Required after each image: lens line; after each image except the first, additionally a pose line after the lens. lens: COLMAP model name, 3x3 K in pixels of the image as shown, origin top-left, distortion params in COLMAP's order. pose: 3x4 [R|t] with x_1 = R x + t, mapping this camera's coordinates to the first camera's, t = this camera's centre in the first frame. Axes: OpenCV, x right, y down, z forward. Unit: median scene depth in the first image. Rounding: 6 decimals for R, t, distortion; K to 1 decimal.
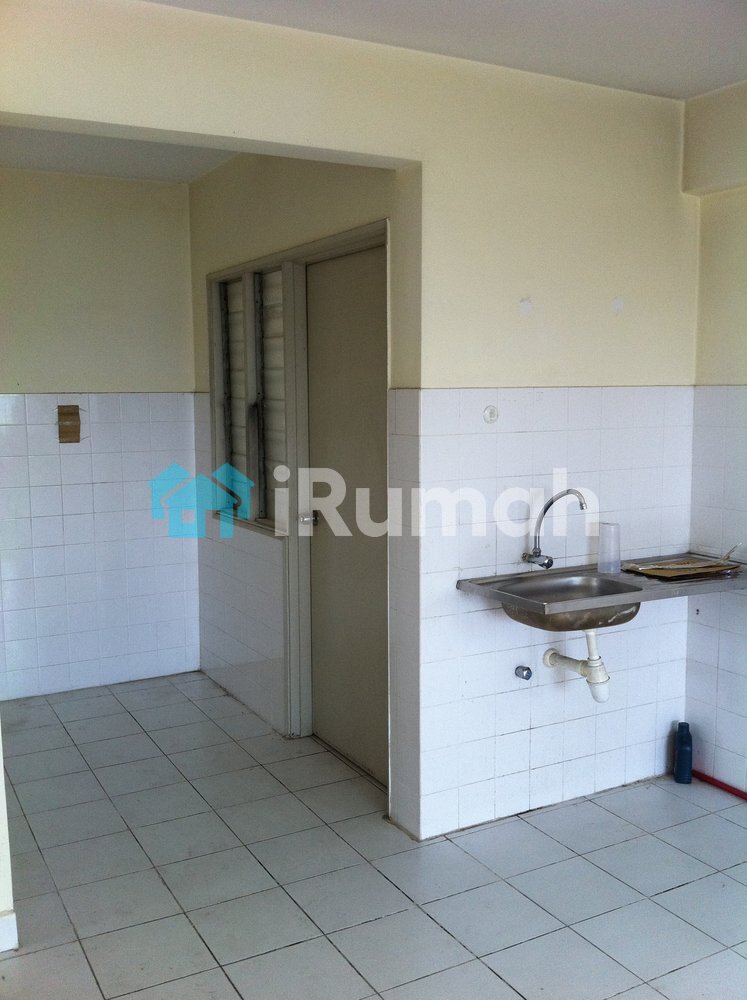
lens RADIAL K [[970.6, 0, 373.5], [0, 970.6, 500.0], [0, 0, 1]] dist [0.015214, 0.007185]
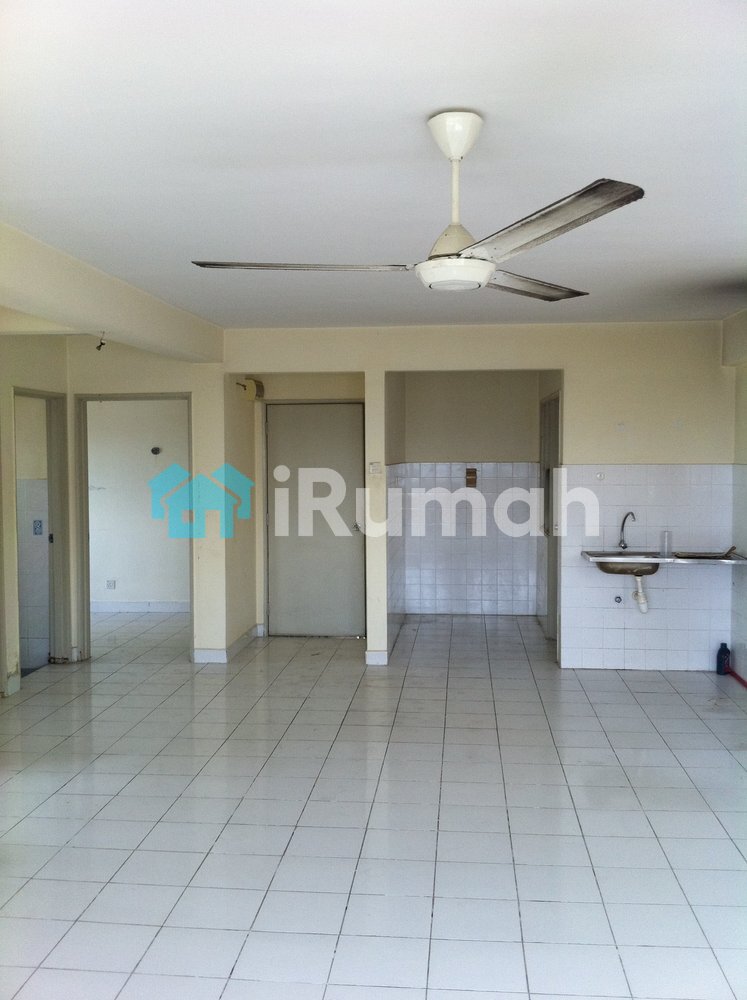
lens RADIAL K [[970.6, 0, 373.5], [0, 970.6, 500.0], [0, 0, 1]] dist [0.015214, 0.007185]
pose [[0.827495, 0.032991, -0.560503, 0.841066], [-0.065641, 0.997111, -0.038220, 0.074233], [0.557623, 0.068419, 0.827270, -0.993223]]
